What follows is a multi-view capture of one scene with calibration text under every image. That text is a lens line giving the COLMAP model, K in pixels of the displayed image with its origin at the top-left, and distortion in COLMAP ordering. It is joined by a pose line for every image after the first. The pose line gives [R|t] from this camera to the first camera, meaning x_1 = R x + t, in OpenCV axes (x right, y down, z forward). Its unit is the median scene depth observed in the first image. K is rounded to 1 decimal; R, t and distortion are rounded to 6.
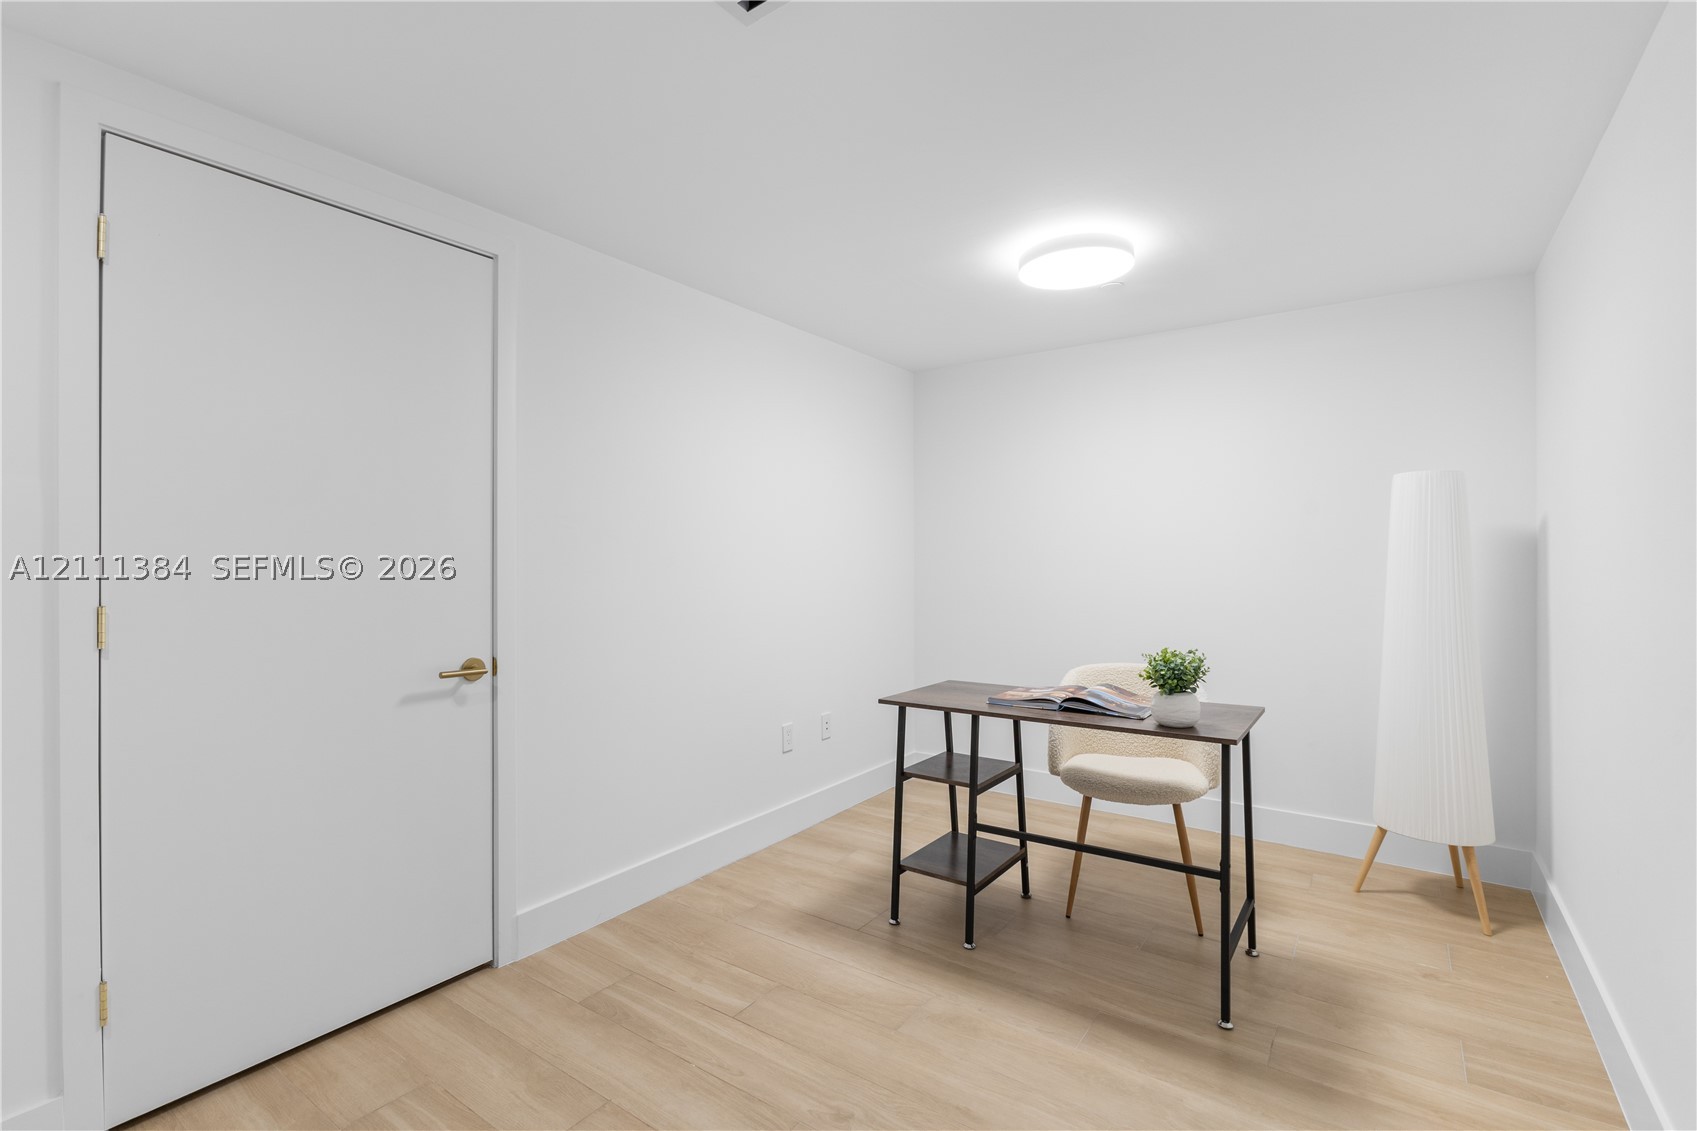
lens RADIAL K [[762.4, 0, 838.4], [0, 762.4, 564.4], [0, 0, 1]] dist [-0.023925, -0.000427]
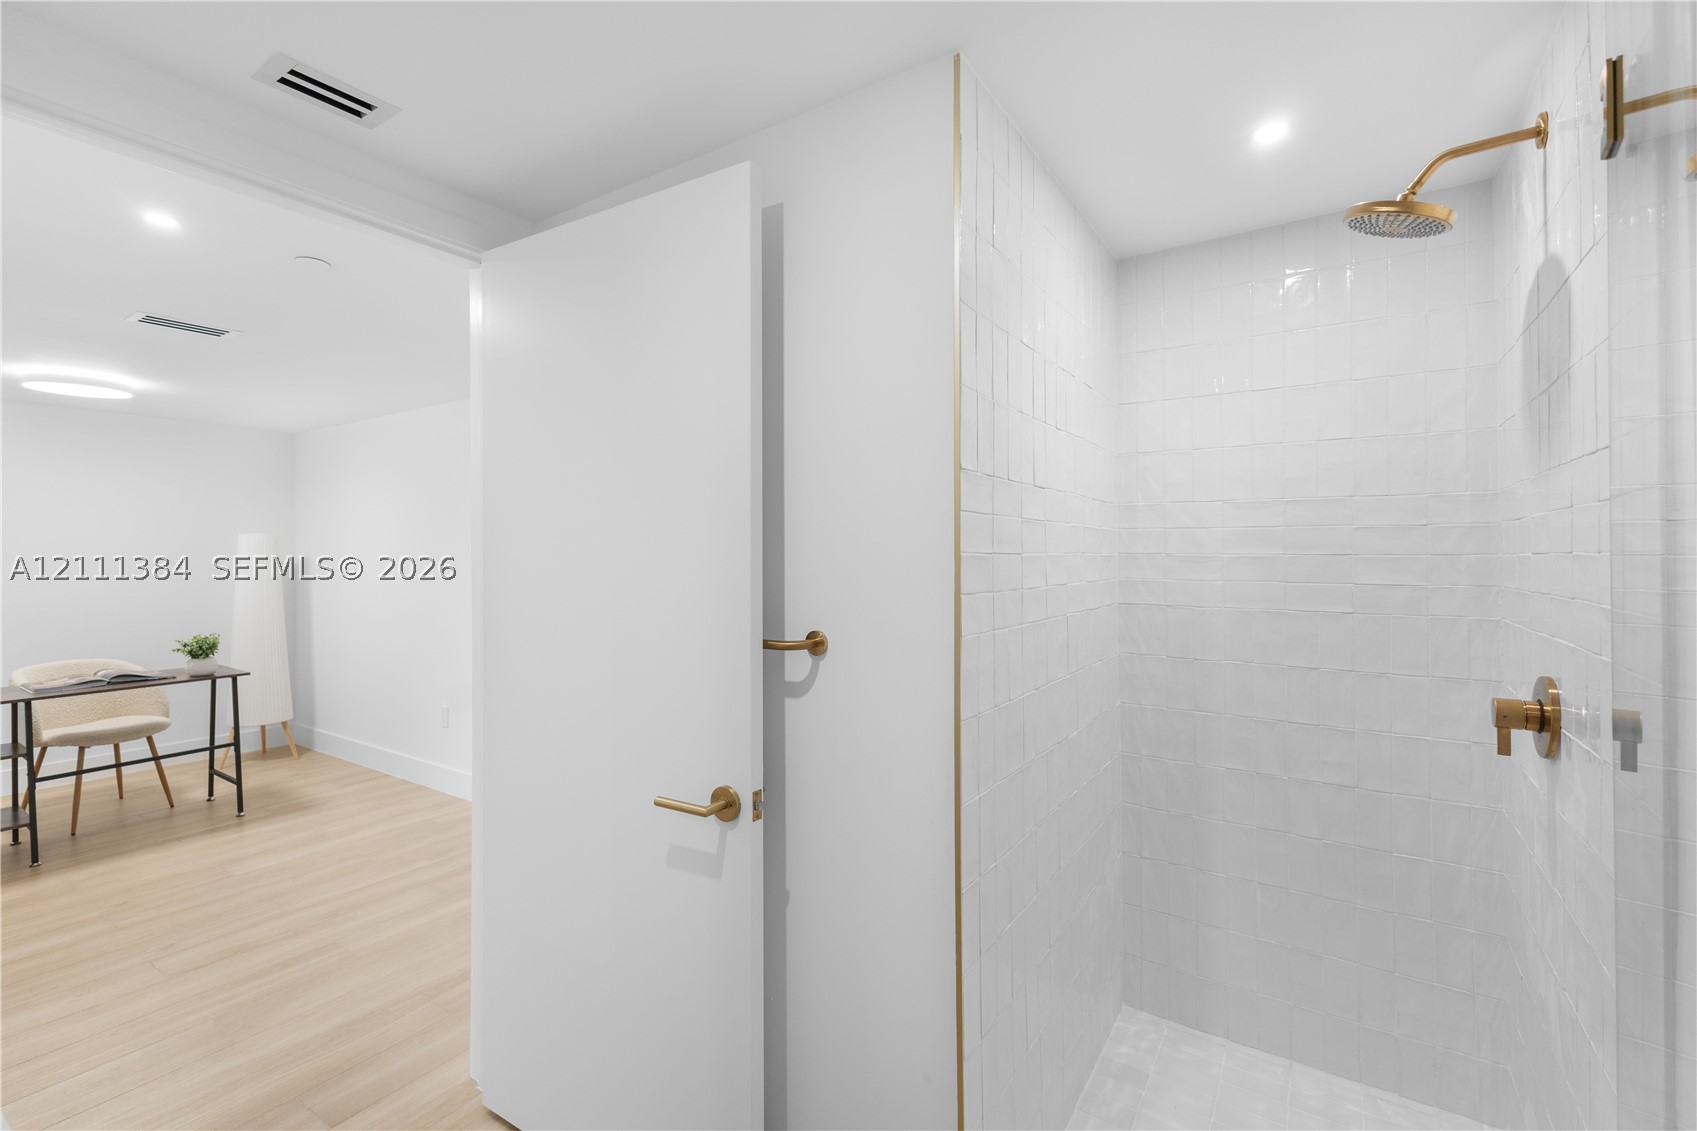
lens RADIAL K [[737.9, 0, 849.0], [0, 737.9, 566.2], [0, 0, 1]] dist [0.016139, -0.004551]
pose [[-0.038258, -0.011903, 0.999197, -1.453247], [0.009988, 0.999875, 0.012294, -0.065462], [-0.999218, 0.010450, -0.038134, -0.540782]]
